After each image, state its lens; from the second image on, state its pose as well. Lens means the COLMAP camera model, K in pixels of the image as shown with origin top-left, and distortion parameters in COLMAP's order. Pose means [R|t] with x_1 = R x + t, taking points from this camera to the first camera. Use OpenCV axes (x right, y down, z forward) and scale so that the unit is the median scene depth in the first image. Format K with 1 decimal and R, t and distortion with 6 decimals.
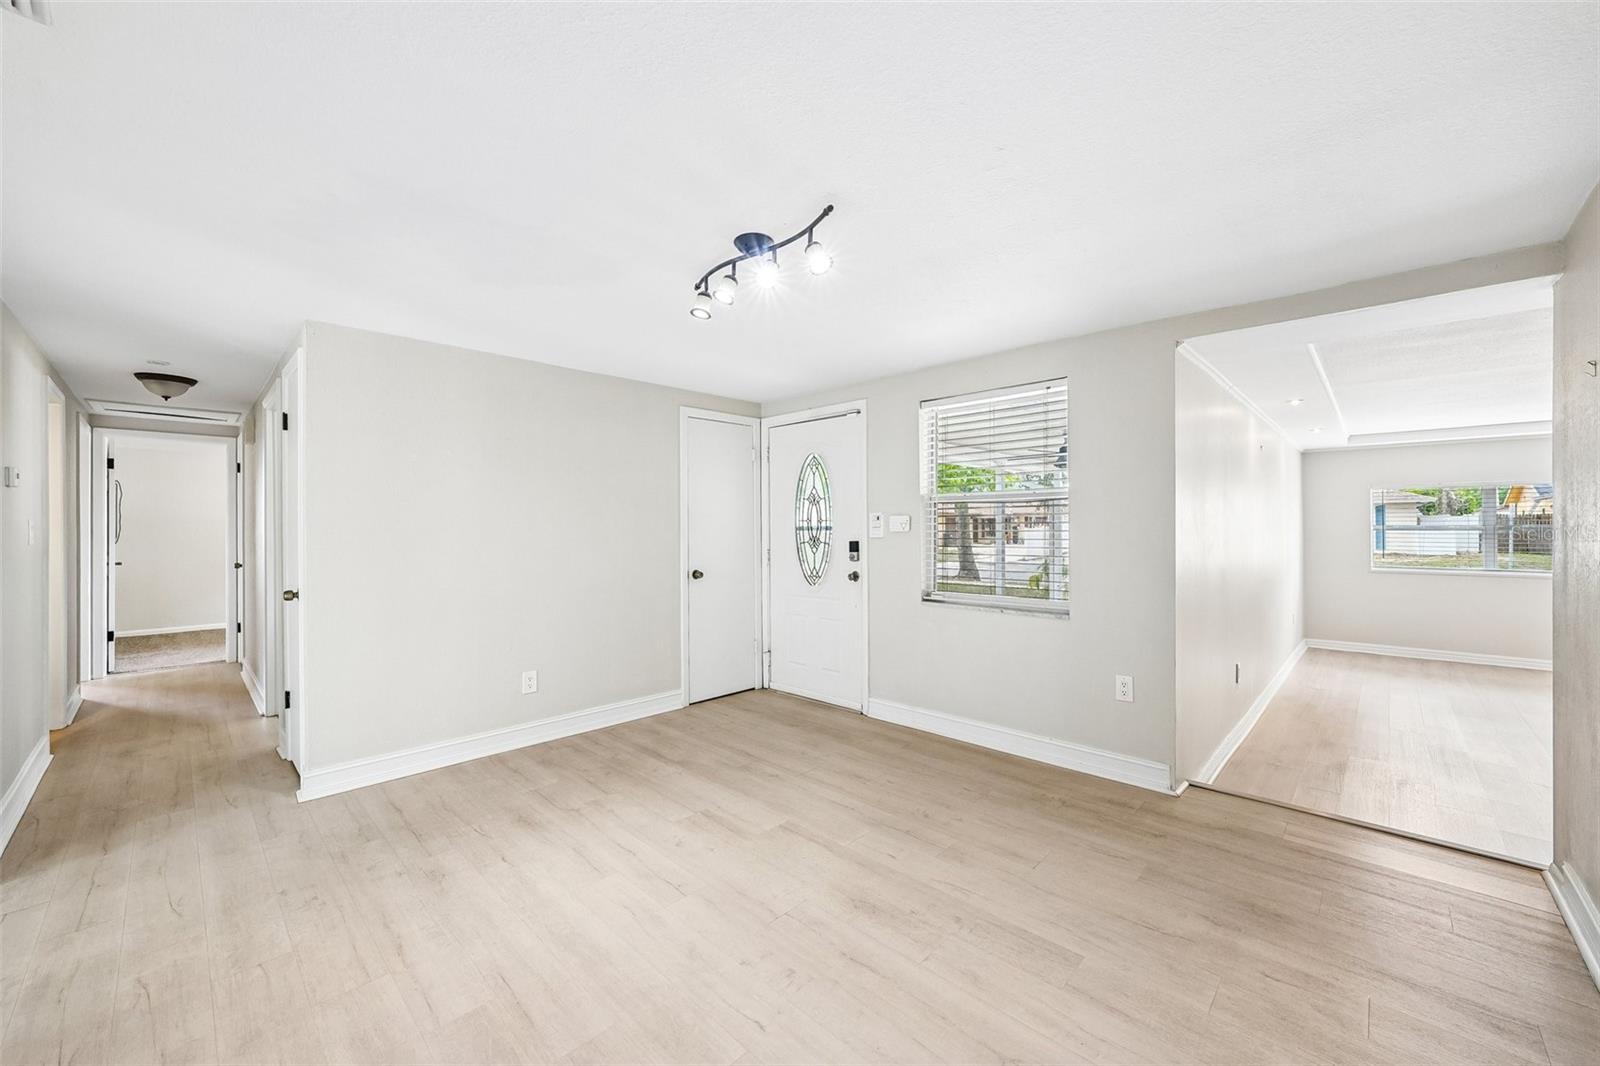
lens RADIAL K [[613.3, 0, 805.0], [0, 613.3, 521.9], [0, 0, 1]] dist [-0.006795, 0.000137]
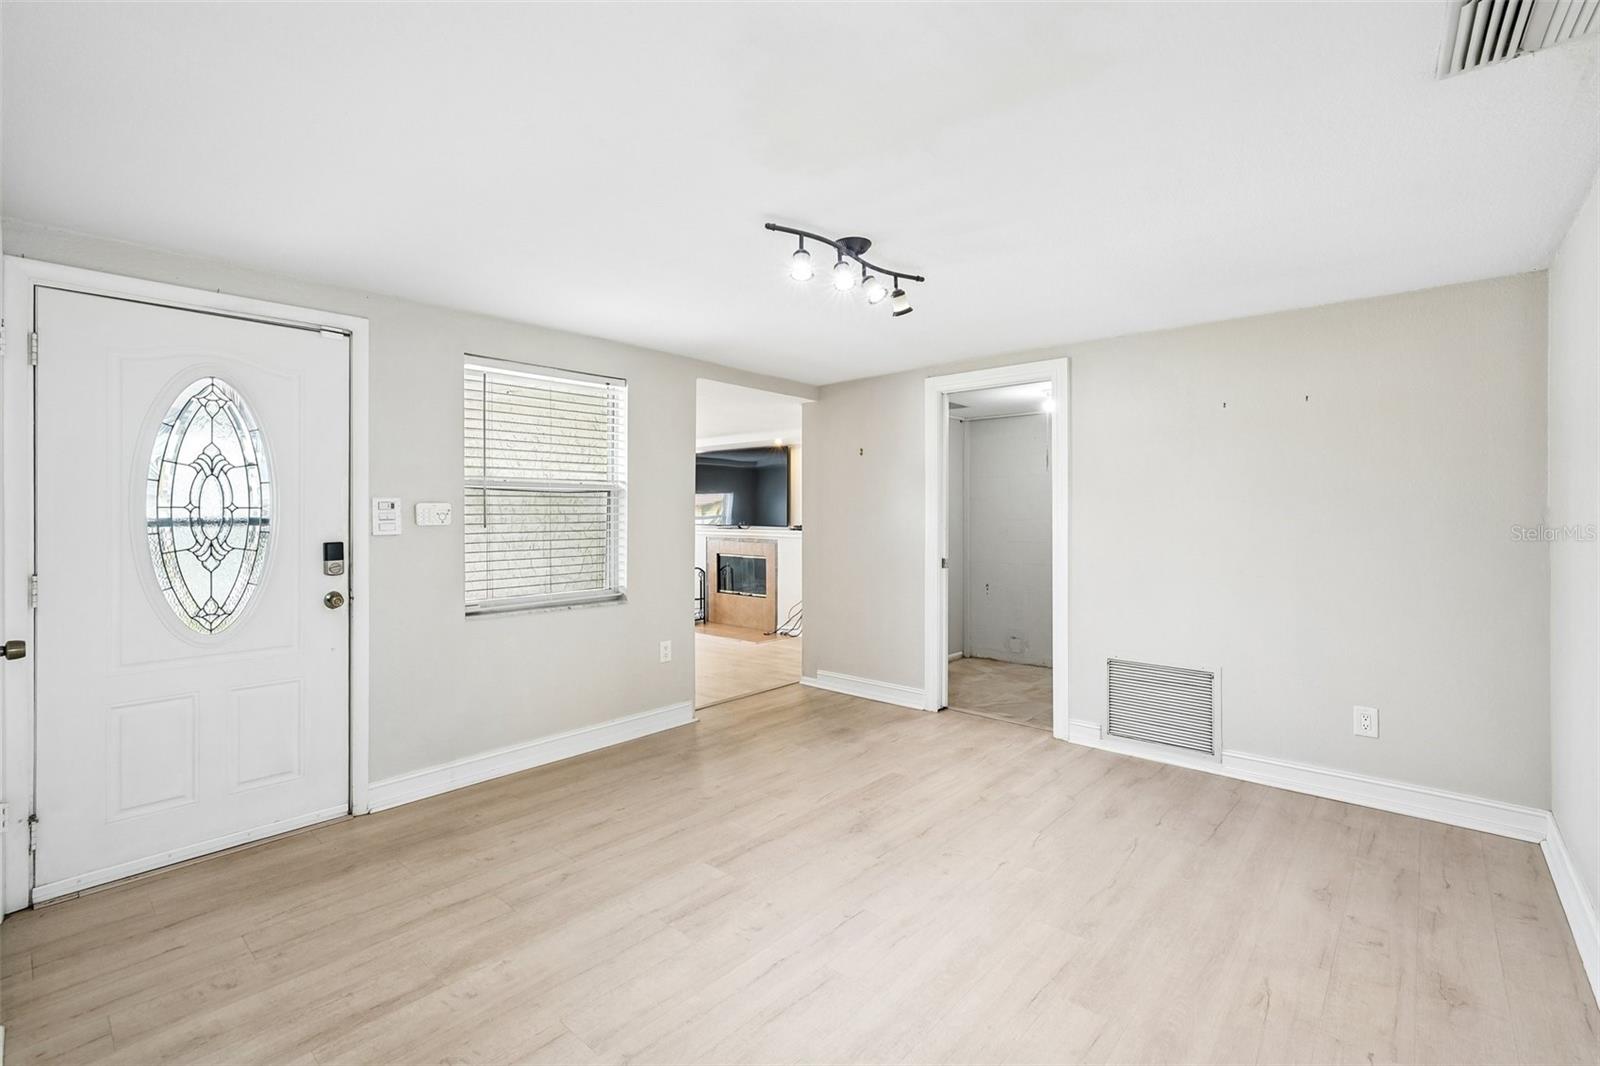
lens RADIAL K [[709.0, 0, 788.0], [0, 709.0, 516.2], [0, 0, 1]] dist [0.001394, 0.000005]
pose [[-0.023449, 0.002802, 0.999721, -0.800939], [-0.007795, 0.999965, -0.002986, 0.004814], [-0.999695, -0.007863, -0.023426, 0.712909]]
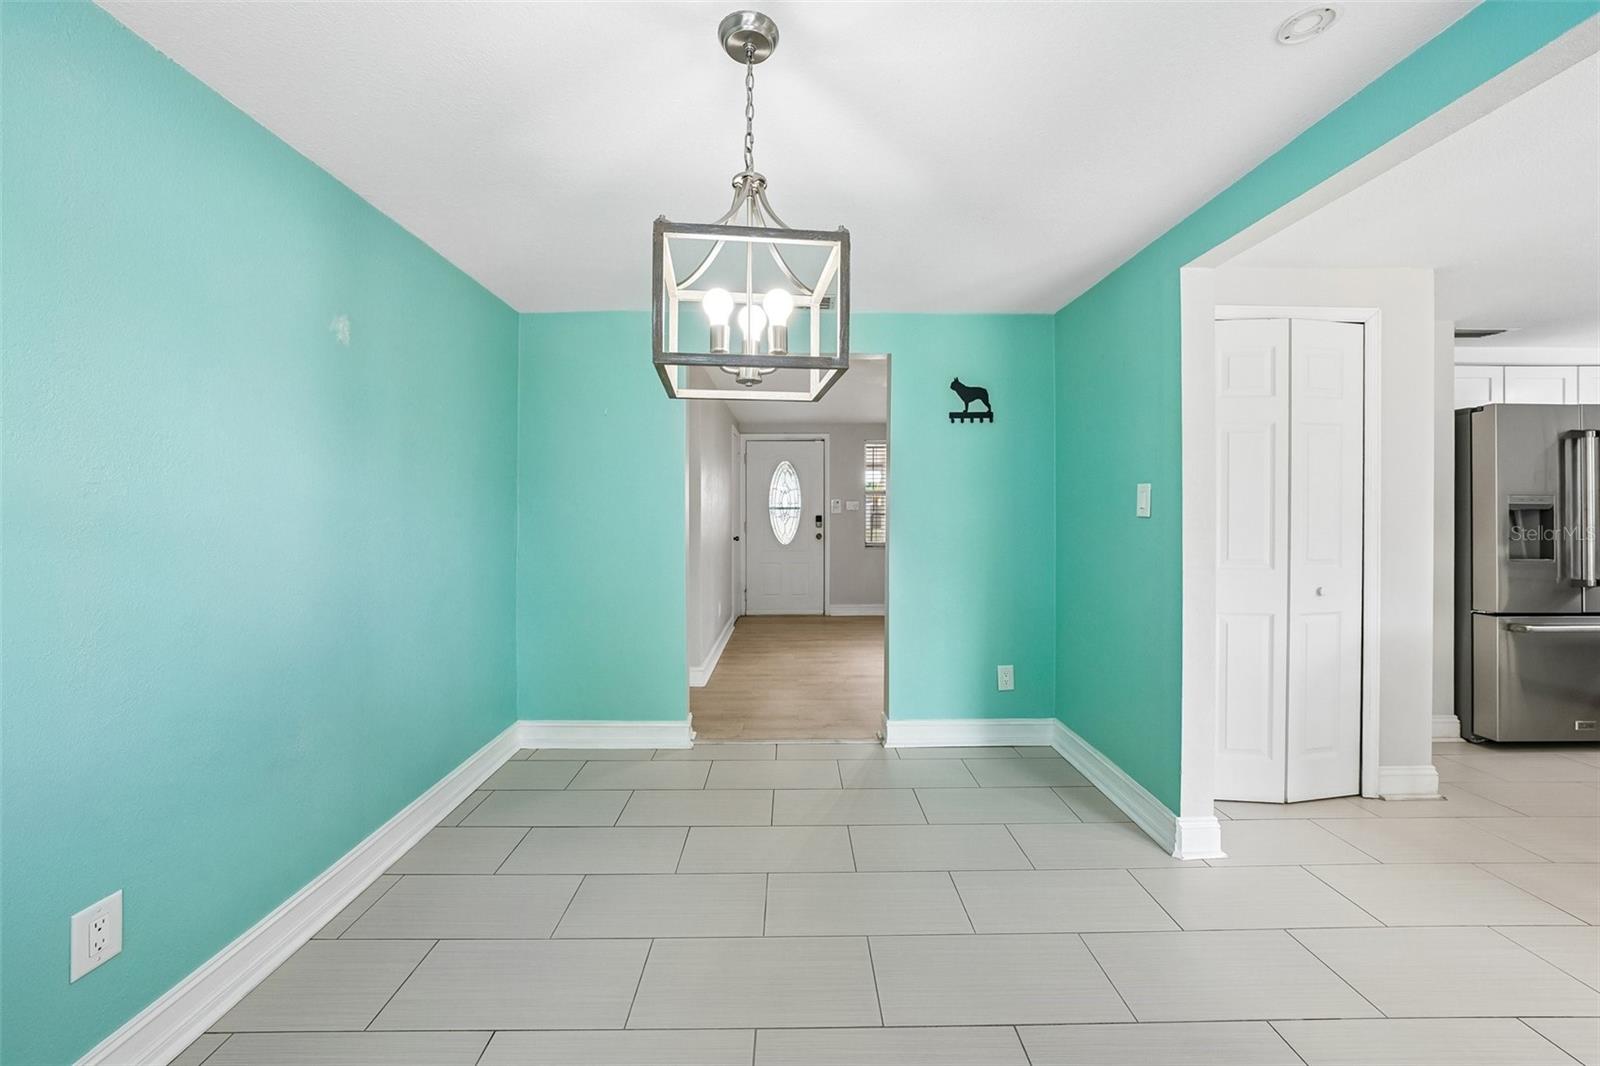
lens RADIAL K [[599.3, 0, 800.7], [0, 599.3, 511.4], [0, 0, 1]] dist [-0.022829, 0.007205]
pose [[0.711456, 0.007840, 0.702687, -1.418564], [-0.011825, 0.999930, 0.000817, 0.023561], [-0.702631, -0.008890, 0.711499, -0.186637]]
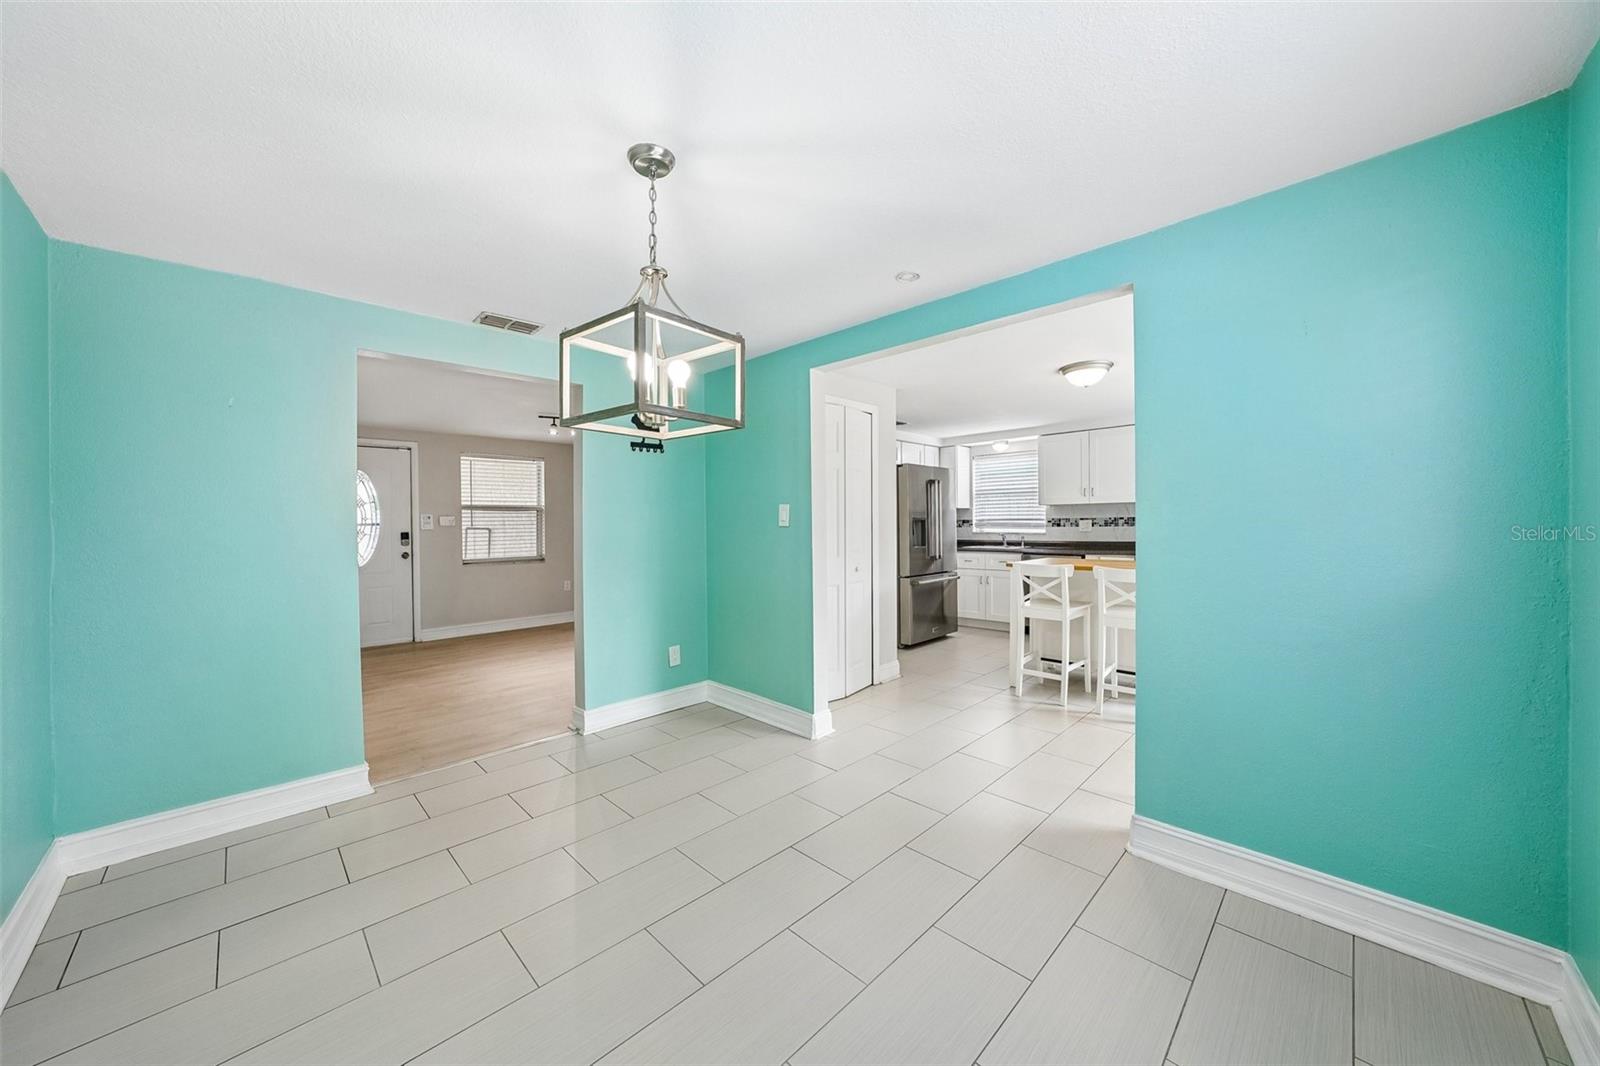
lens RADIAL K [[570.1, 0, 800.0], [0, 570.1, 533.0], [0, 0, 1]] dist [-0.018596, 0.000359]
pose [[0.020279, -0.009966, 0.999745, -1.652663], [0.003069, 0.999946, 0.009905, 0.027268], [-0.999790, 0.002867, 0.020309, -0.019511]]
